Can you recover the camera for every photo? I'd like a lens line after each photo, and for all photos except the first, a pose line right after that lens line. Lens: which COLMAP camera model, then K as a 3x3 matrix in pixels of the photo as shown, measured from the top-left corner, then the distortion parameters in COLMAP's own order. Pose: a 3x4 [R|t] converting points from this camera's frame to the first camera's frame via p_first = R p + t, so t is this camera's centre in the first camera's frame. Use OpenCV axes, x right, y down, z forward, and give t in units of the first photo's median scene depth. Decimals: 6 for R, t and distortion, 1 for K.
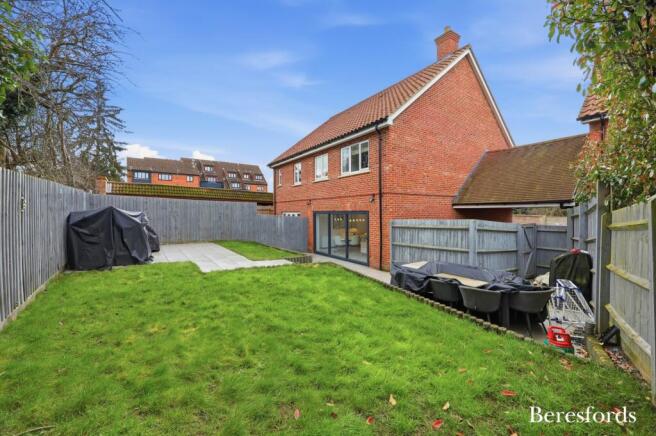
lens RADIAL K [[273.0, 0, 328.0], [0, 273.0, 218.0], [0, 0, 1]] dist [0.002126, 0.000280]
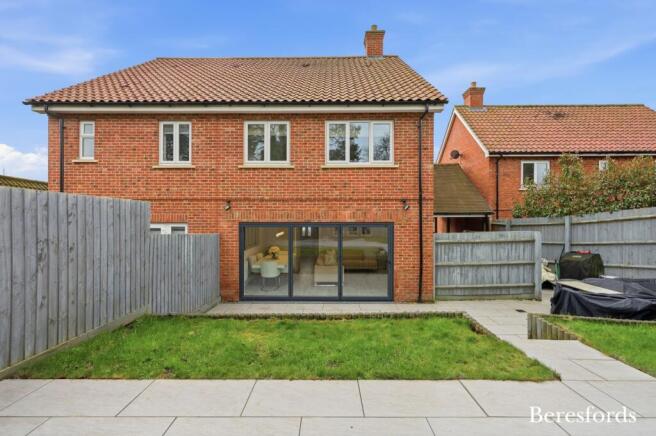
lens RADIAL K [[258.8, 0, 328.0], [0, 258.8, 218.0], [0, 0, 1]] dist [0.001009, 0.000088]
pose [[0.549162, 0.017949, 0.835523, -0.504091], [0.015027, 0.999396, -0.031345, -0.018545], [-0.835581, 0.029769, 0.548561, 0.775675]]
